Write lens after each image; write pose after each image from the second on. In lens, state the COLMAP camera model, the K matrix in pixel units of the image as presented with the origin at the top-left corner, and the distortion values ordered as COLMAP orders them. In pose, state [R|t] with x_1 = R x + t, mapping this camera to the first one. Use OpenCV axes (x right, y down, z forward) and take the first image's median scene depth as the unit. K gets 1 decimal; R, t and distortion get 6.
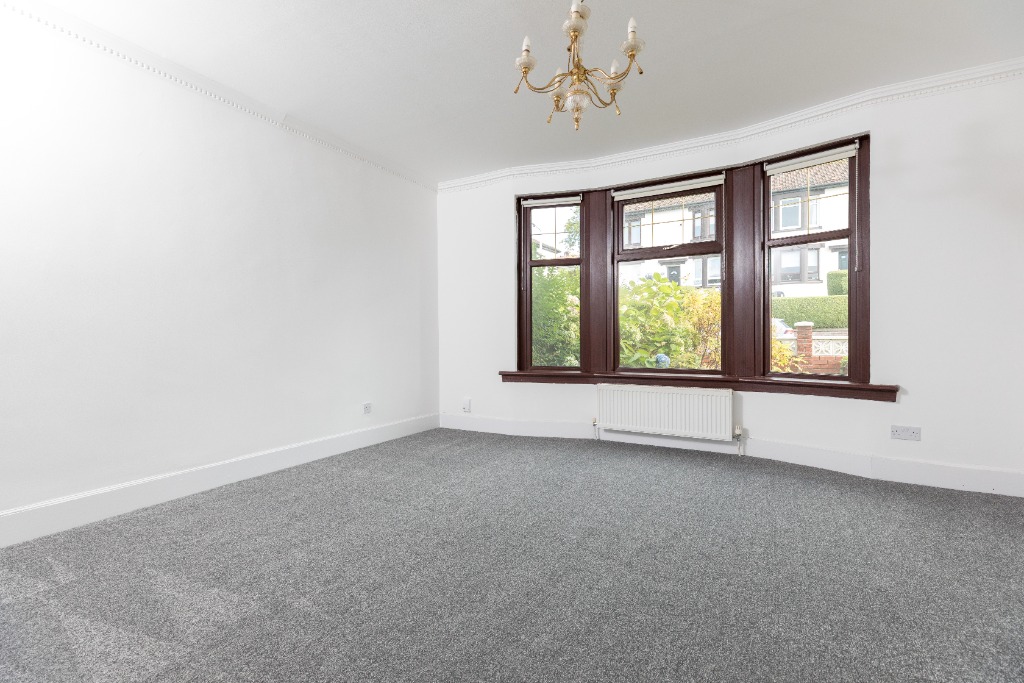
lens RADIAL K [[451.3, 0, 513.1], [0, 451.3, 336.7], [0, 0, 1]] dist [-0.000019, 0.000073]
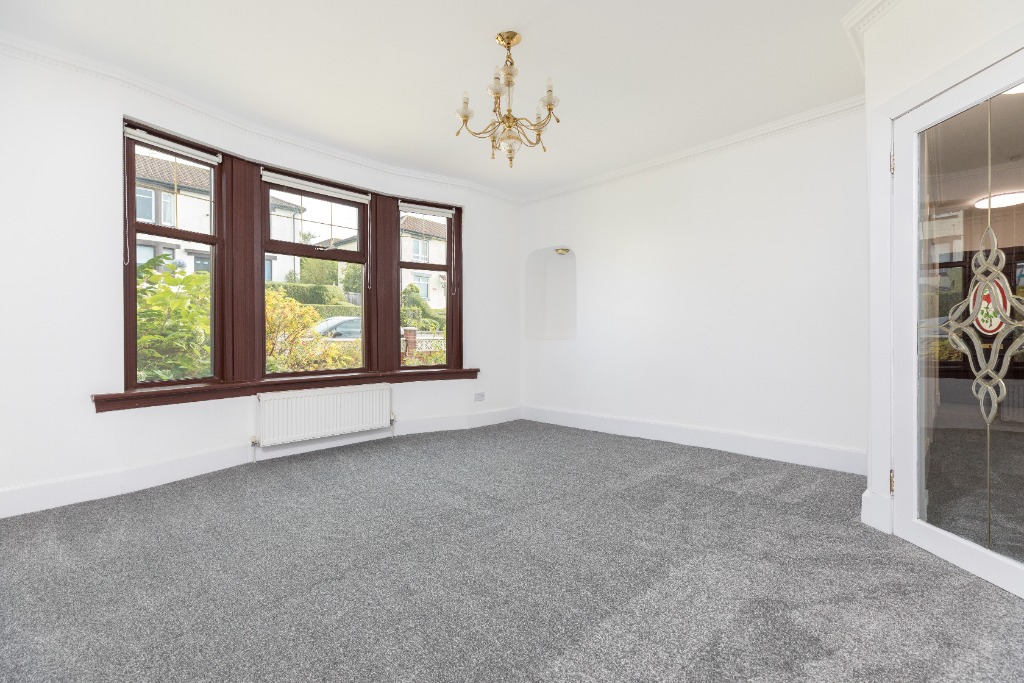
lens RADIAL K [[461.4, 0, 507.9], [0, 461.4, 341.8], [0, 0, 1]] dist [-0.000819, 0.000173]
pose [[0.245877, -0.003784, 0.969294, -0.578365], [0.001768, 0.999992, 0.003455, 0.005175], [-0.969299, 0.000864, 0.245882, 0.373299]]
